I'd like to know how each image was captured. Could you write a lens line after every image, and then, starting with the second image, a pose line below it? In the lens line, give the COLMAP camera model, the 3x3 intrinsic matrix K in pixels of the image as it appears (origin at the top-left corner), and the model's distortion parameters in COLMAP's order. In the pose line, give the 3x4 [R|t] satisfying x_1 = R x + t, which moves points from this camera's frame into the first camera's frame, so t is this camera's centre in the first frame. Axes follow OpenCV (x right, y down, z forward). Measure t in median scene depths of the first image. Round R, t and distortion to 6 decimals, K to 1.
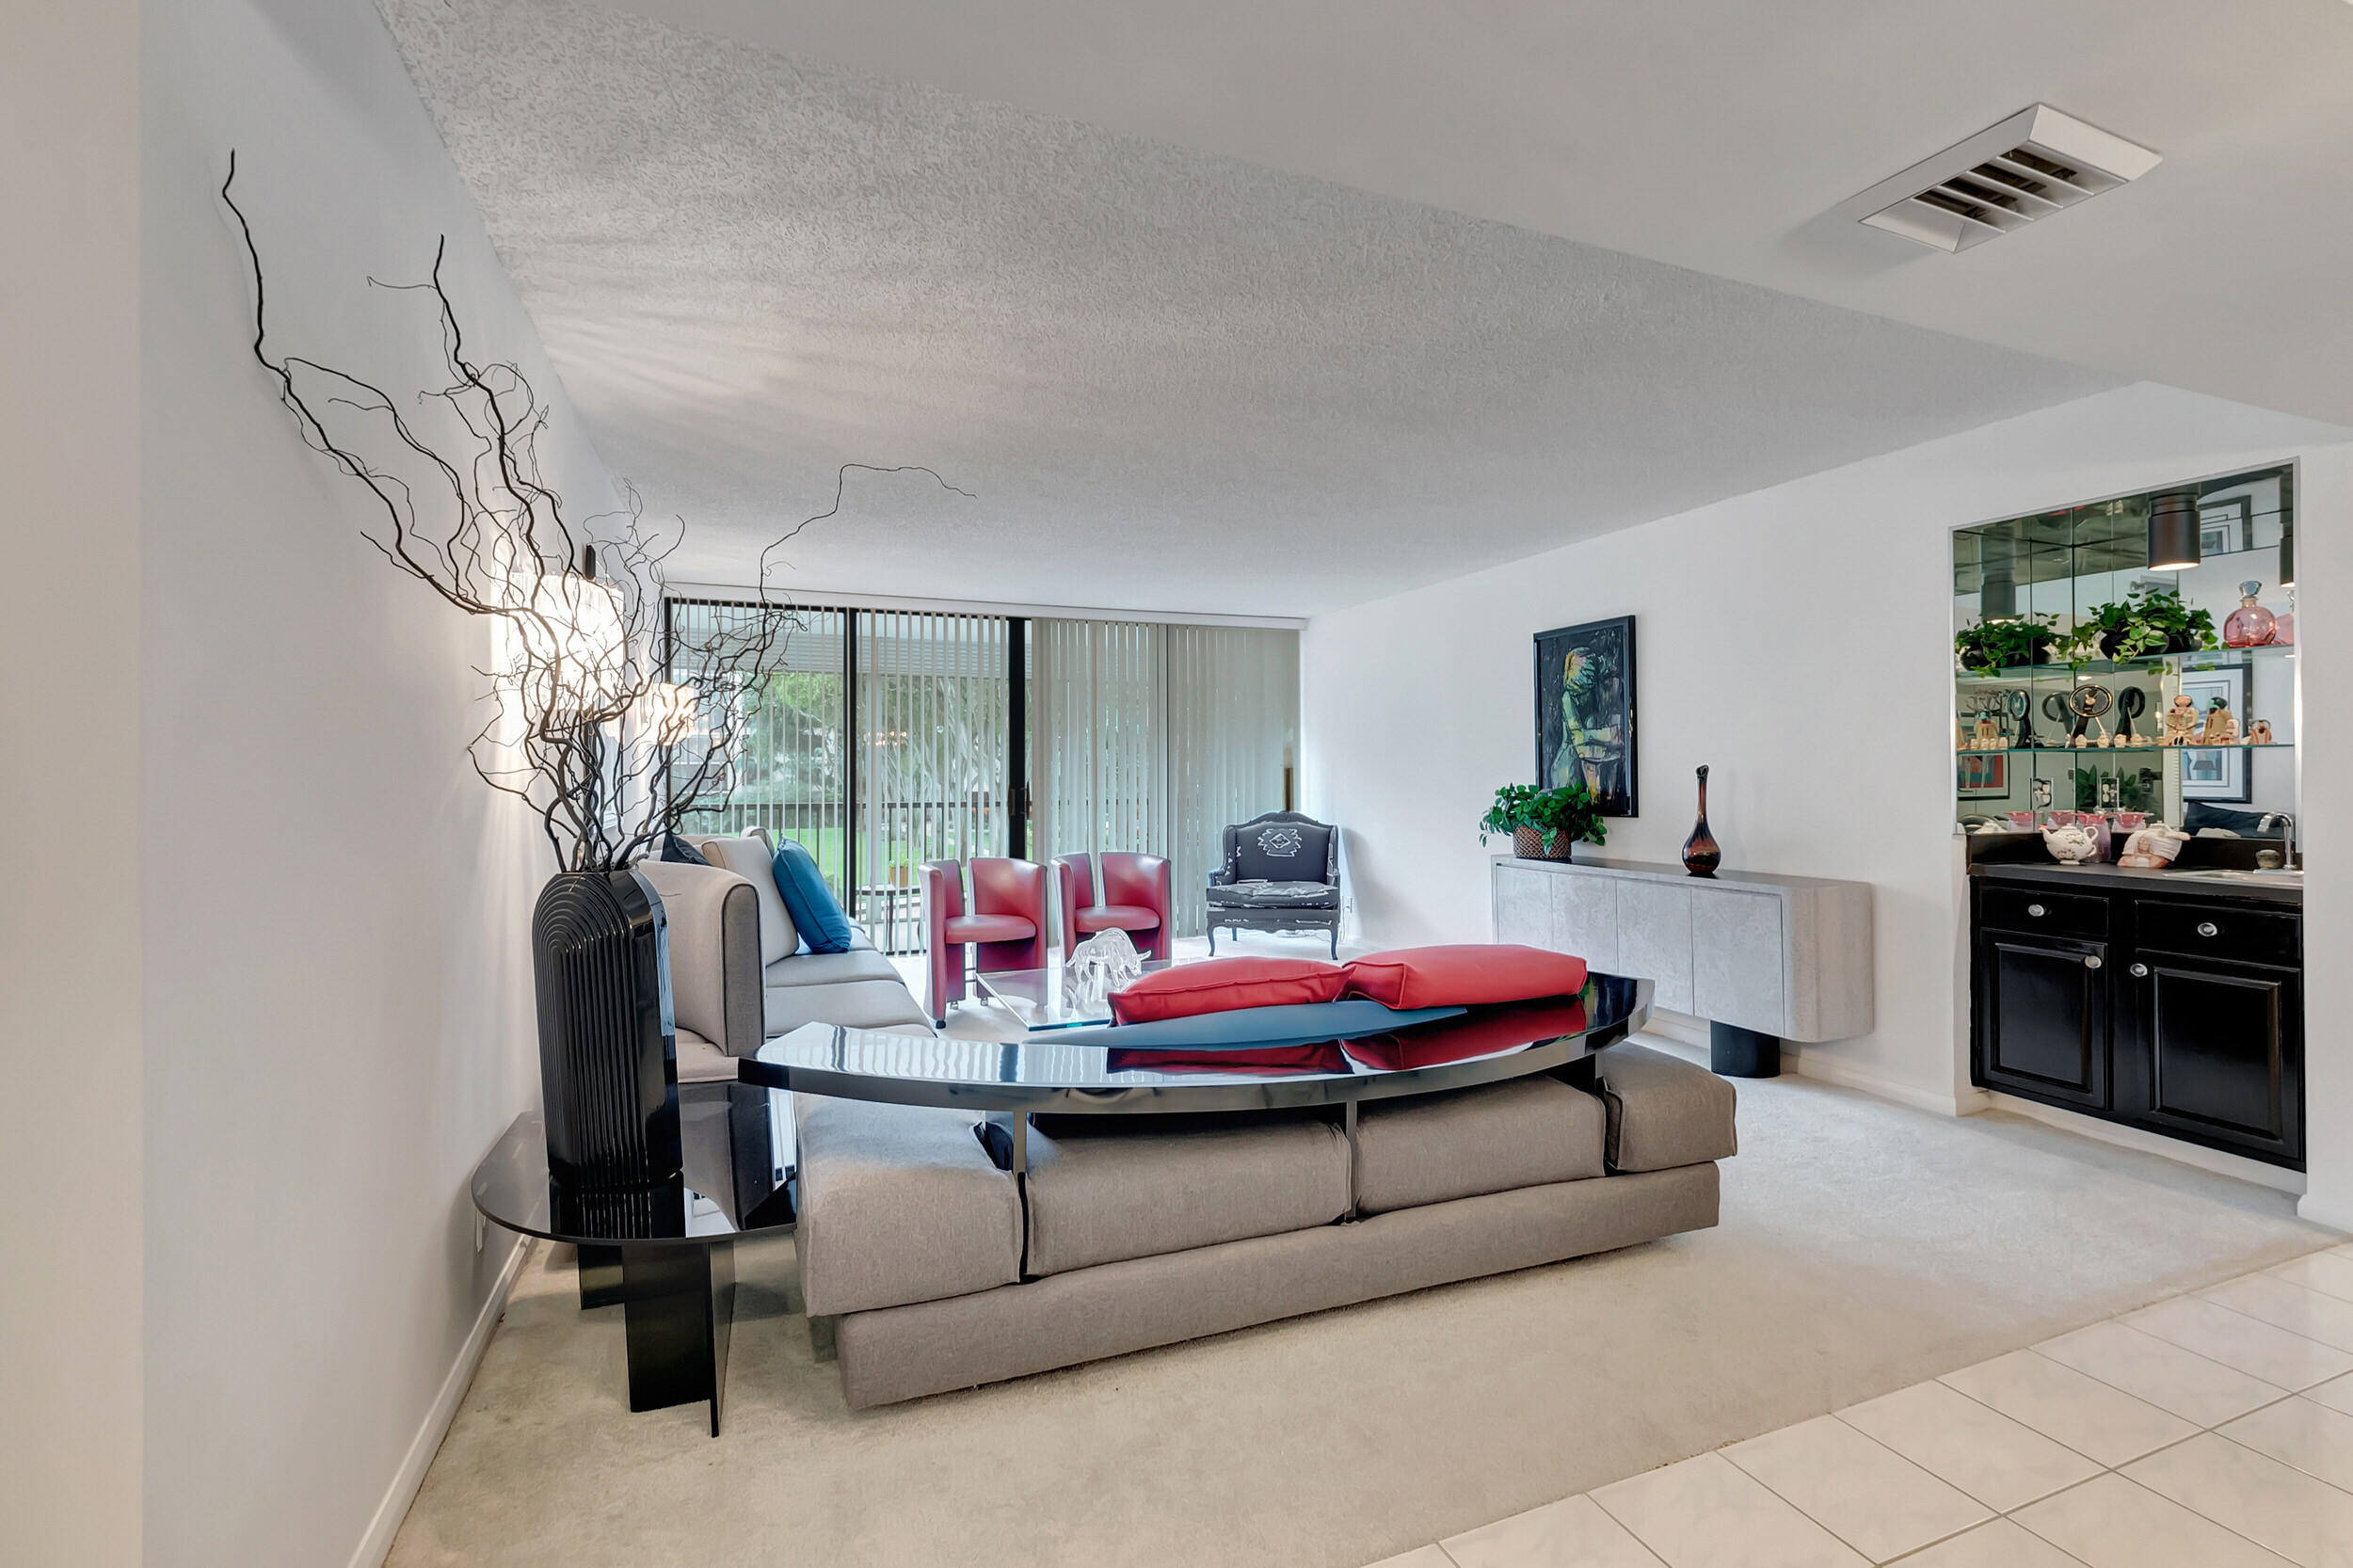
lens RADIAL K [[1041.7, 0, 1123.9], [0, 1041.7, 779.3], [0, 0, 1]] dist [-0.002626, 0.000257]
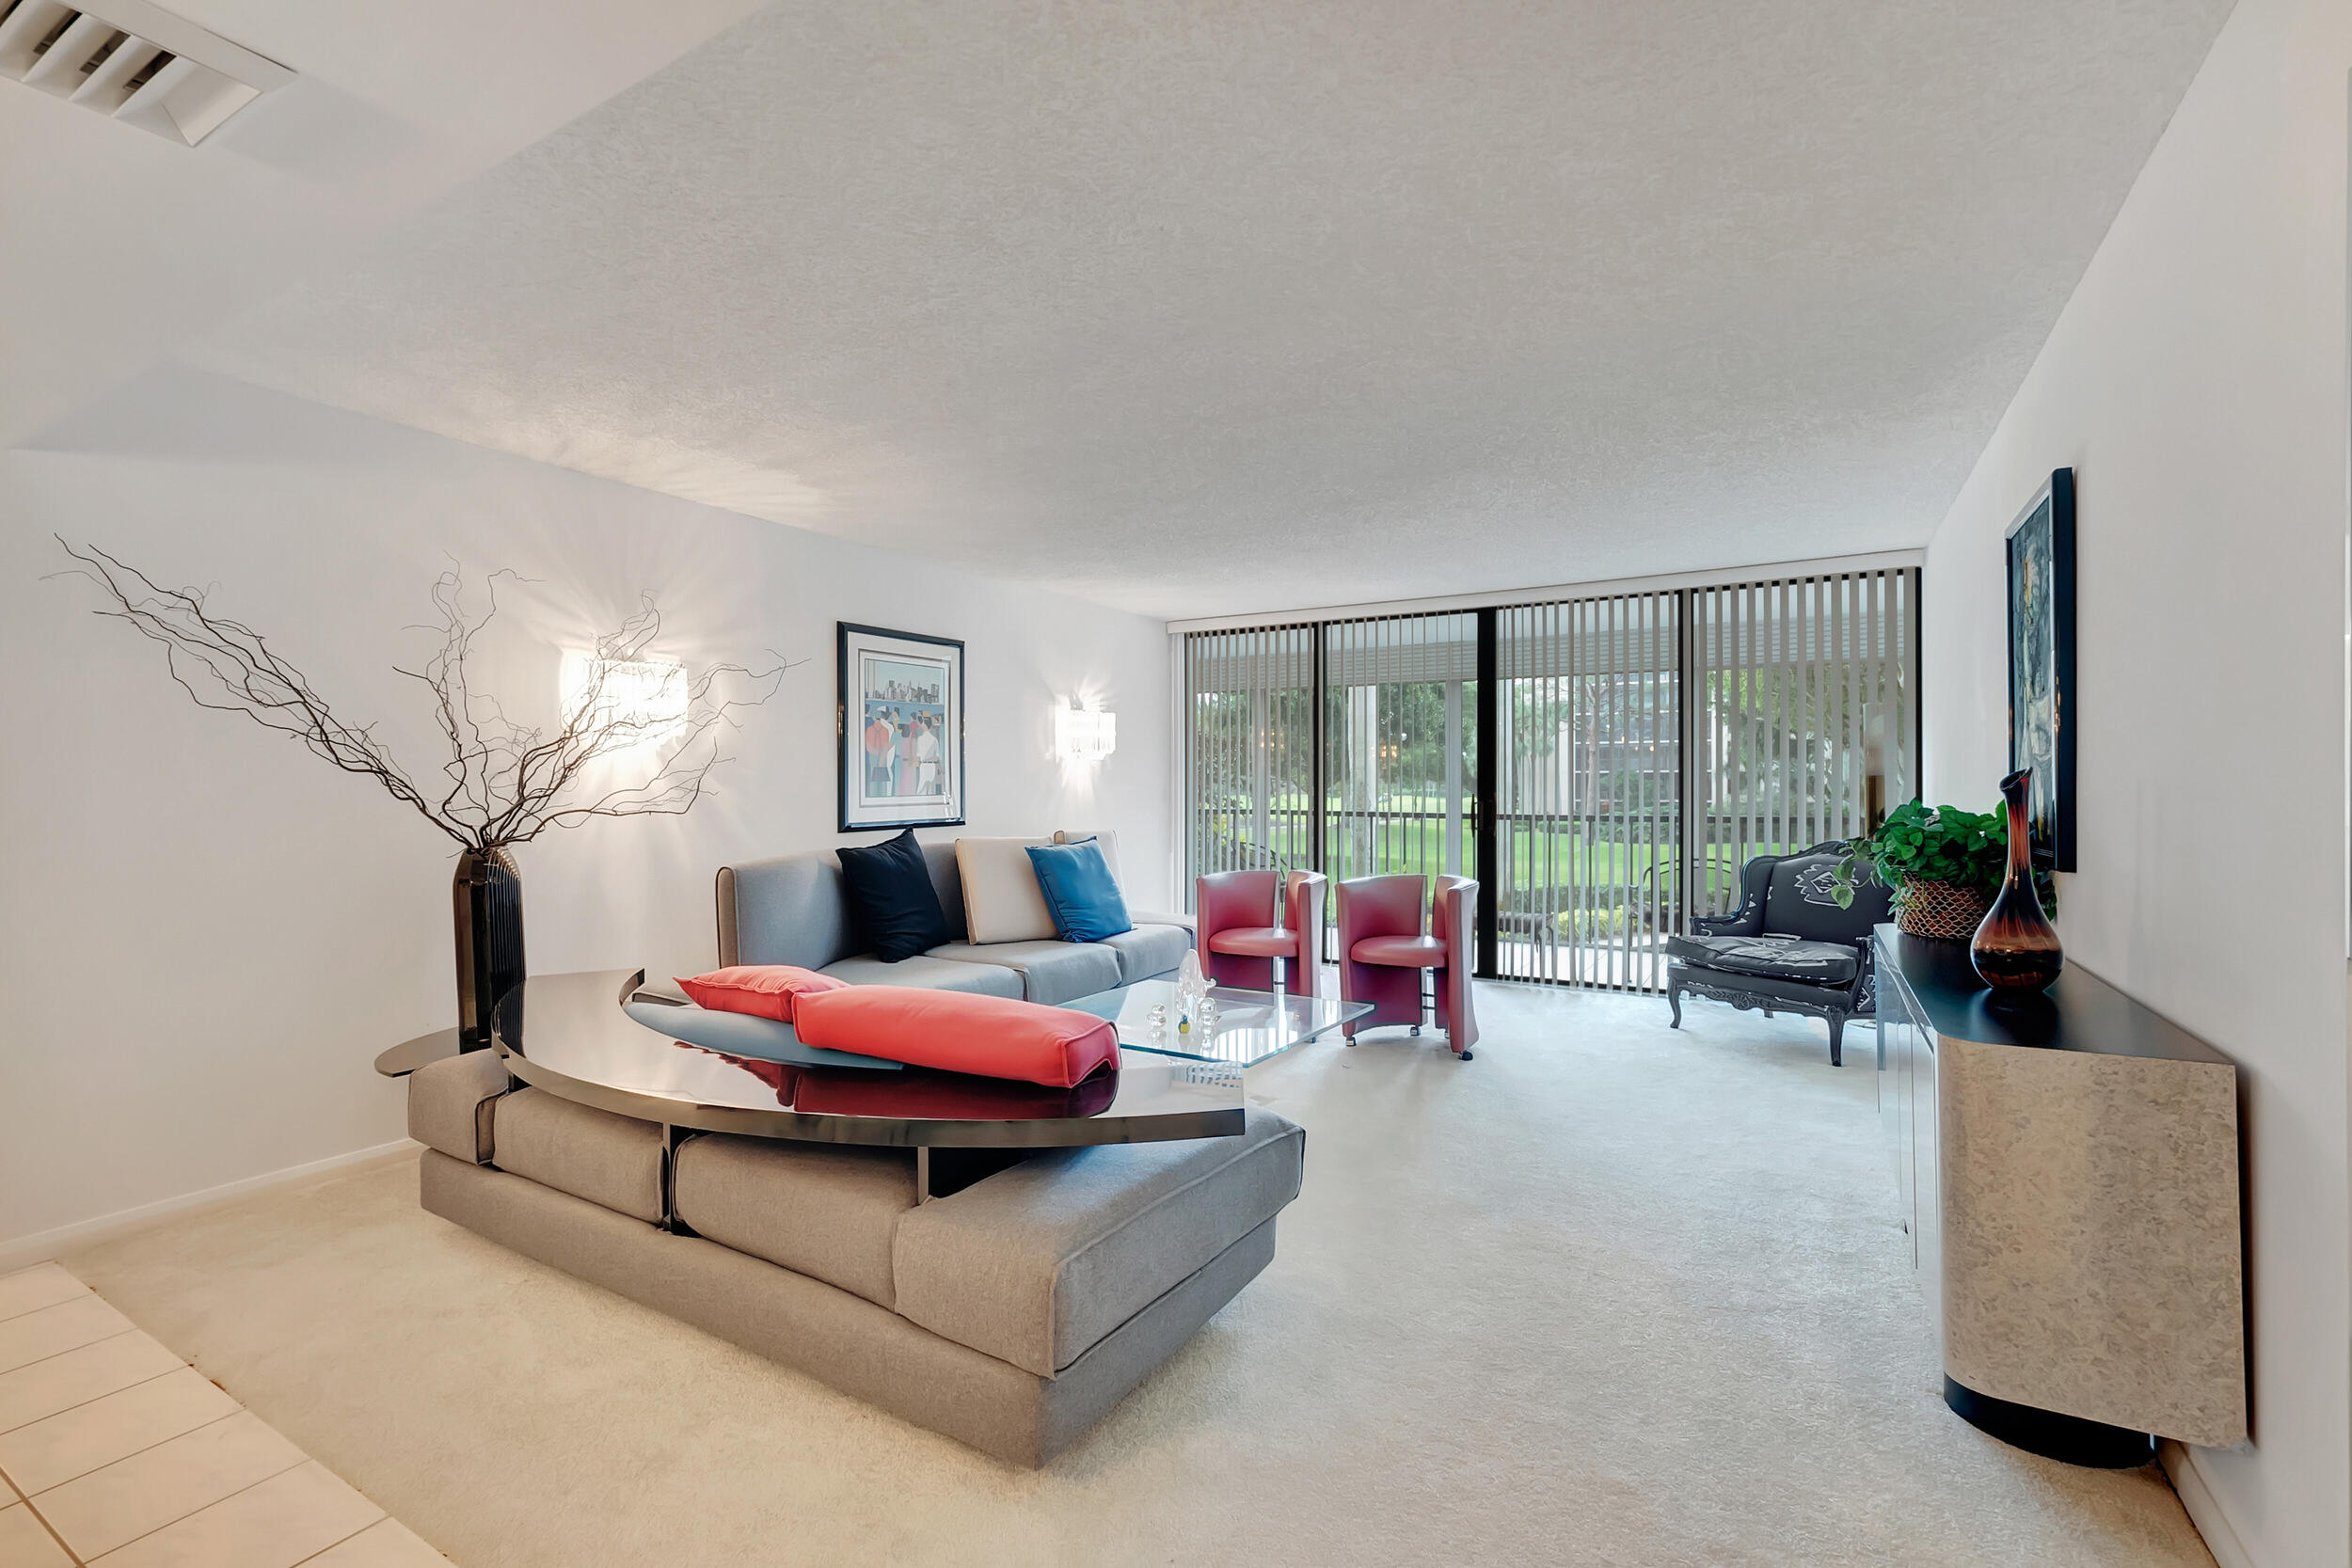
lens RADIAL K [[1041.2, 0, 1164.7], [0, 1041.2, 789.5], [0, 0, 1]] dist [-0.002626, 0.000257]
pose [[0.629350, 0.001459, -0.777121, 0.429522], [-0.000992, 0.999999, 0.001074, -0.002438], [0.777122, 0.000095, 0.629351, 0.242166]]
